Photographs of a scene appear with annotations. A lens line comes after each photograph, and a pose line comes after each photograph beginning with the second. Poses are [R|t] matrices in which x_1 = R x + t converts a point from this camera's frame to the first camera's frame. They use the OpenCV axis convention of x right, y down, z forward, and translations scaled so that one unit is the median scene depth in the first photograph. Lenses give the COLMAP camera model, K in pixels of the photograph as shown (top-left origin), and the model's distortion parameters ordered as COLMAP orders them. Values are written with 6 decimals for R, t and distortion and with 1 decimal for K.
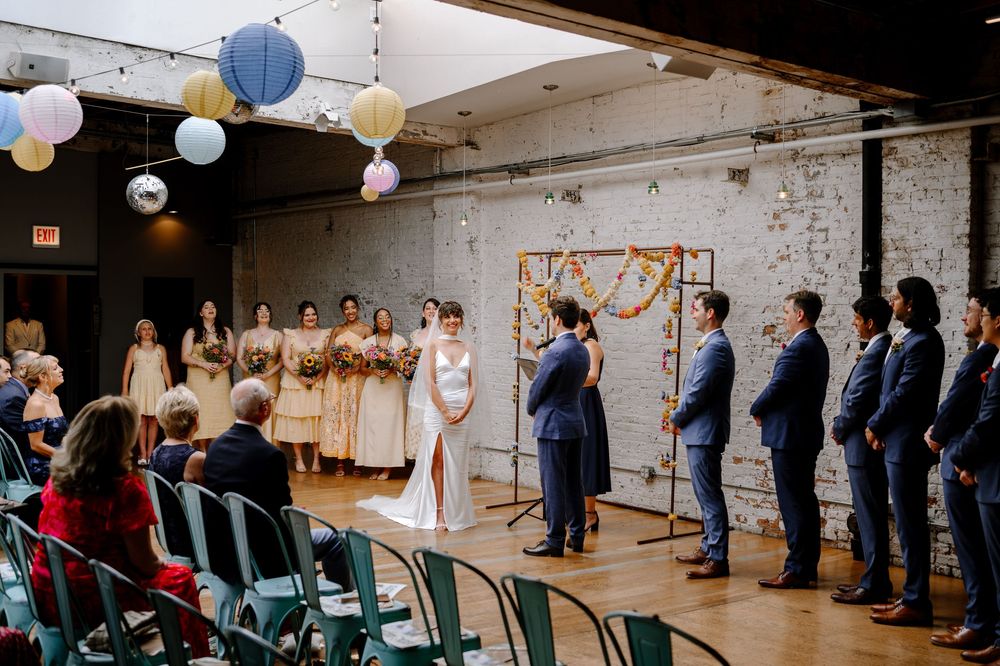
lens RADIAL K [[1189.7, 0, 507.6], [0, 1189.7, 334.2], [0, 0, 1]] dist [-0.001485, 0.001686]
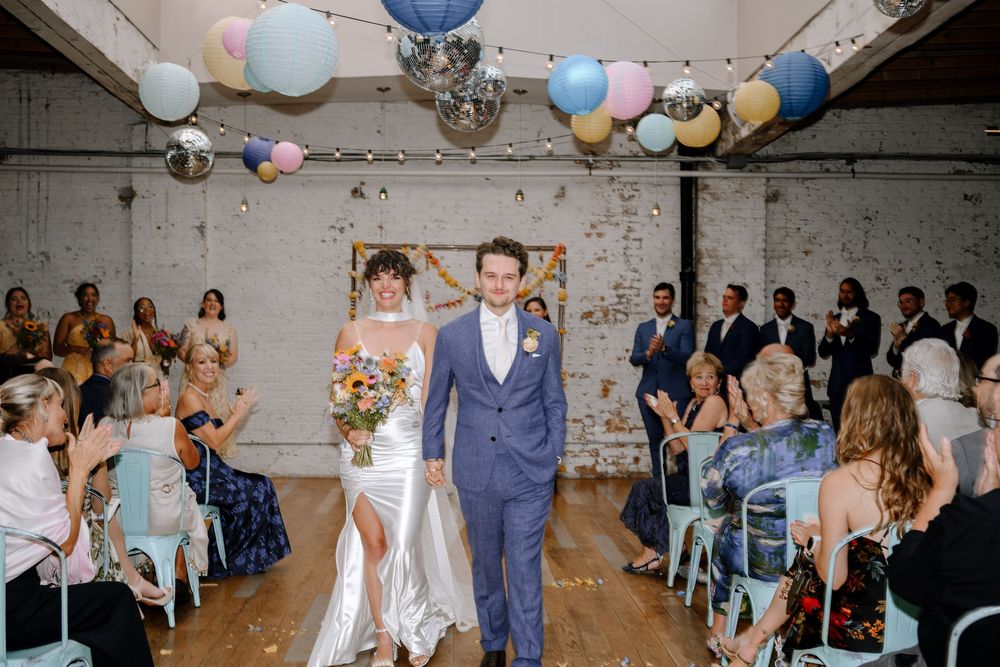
lens RADIAL K [[1168.3, 0, 501.9], [0, 1168.3, 327.4], [0, 0, 1]] dist [-0.006955, 0.028387]
pose [[0.586652, -0.007168, 0.809807, -0.862542], [0.016396, 0.999861, -0.003027, 0.011797], [-0.809673, 0.015054, 0.586688, 0.350528]]
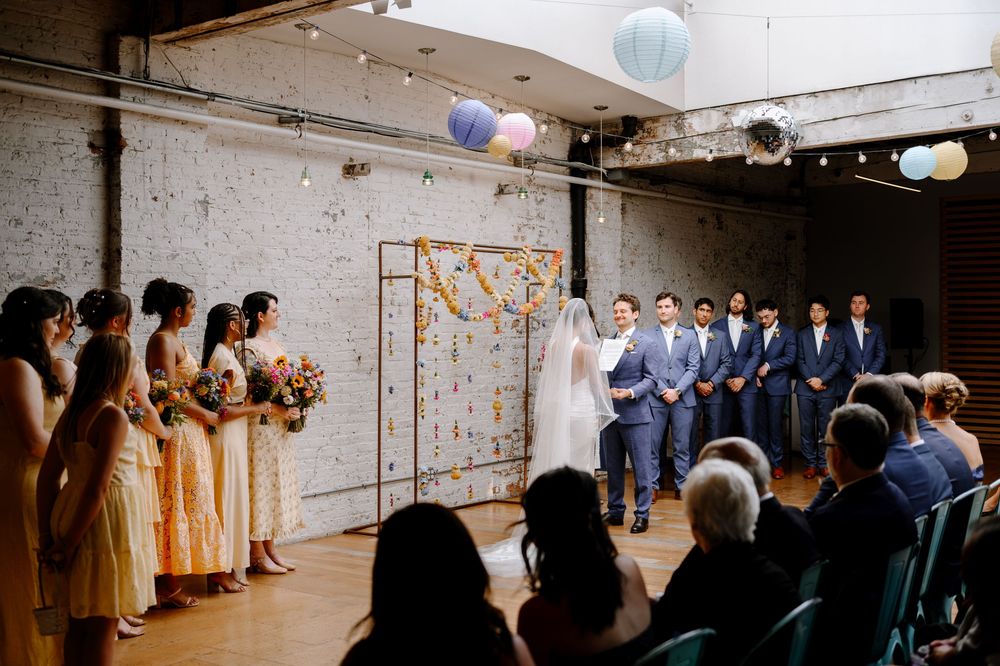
lens RADIAL K [[1189.7, 0, 507.6], [0, 1189.7, 334.2], [0, 0, 1]] dist [-0.001485, 0.001686]
pose [[-0.280458, -0.022093, 0.959612, -0.943503], [0.019237, 0.999405, 0.028631, -0.027932], [-0.959674, 0.026490, -0.279866, 1.372755]]
